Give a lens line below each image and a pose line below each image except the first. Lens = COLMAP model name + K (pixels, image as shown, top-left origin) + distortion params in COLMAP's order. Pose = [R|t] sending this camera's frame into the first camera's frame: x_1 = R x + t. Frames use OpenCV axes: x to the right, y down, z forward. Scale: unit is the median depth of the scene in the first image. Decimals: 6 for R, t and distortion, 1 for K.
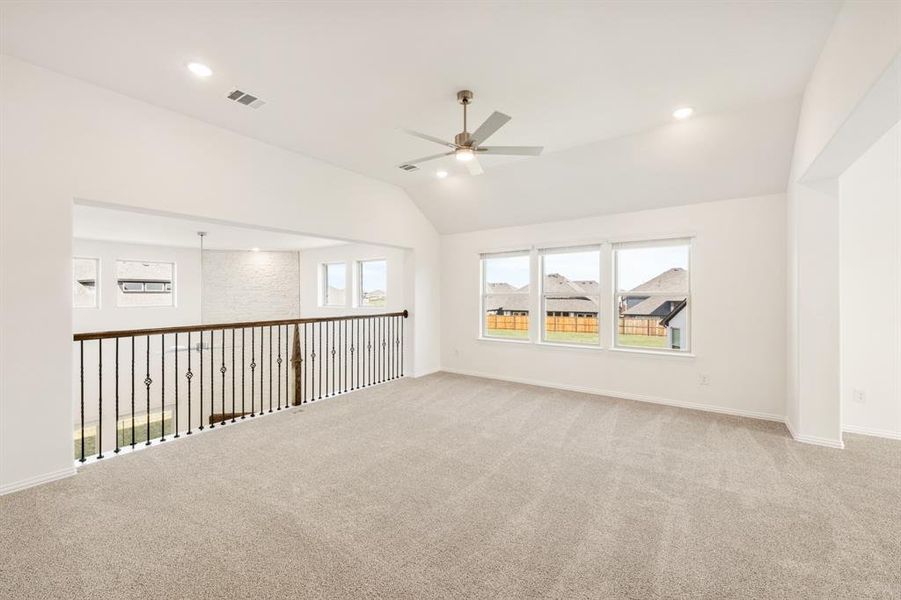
lens RADIAL K [[363.2, 0, 447.3], [0, 363.2, 297.6], [0, 0, 1]] dist [-0.001485, -0.000302]
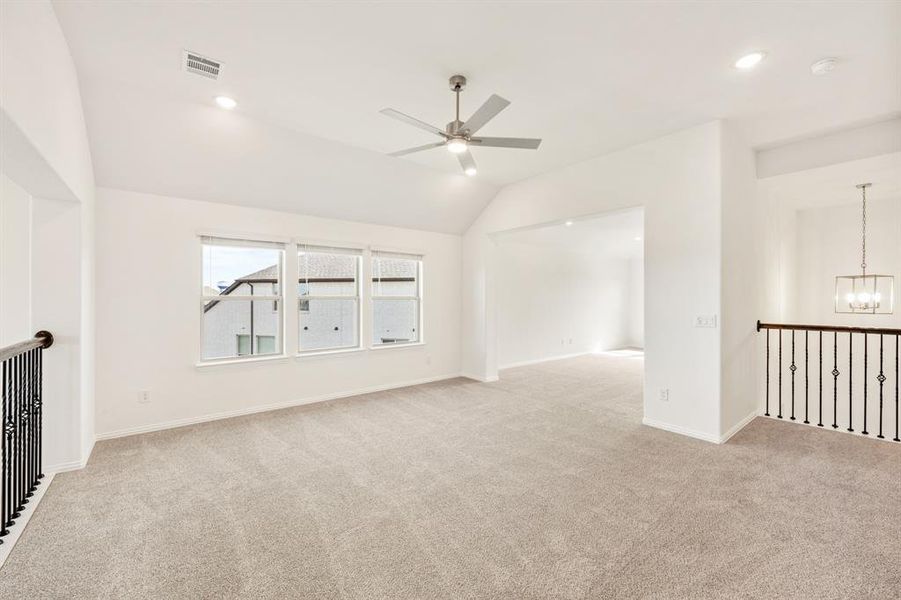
lens RADIAL K [[363.2, 0, 451.1], [0, 363.2, 299.5], [0, 0, 1]] dist [-0.001485, -0.000302]
pose [[0.273793, 0.002822, 0.961785, -0.583999], [0.014875, 0.999864, -0.007169, 0.008411], [-0.961674, 0.016269, 0.273713, 0.535303]]
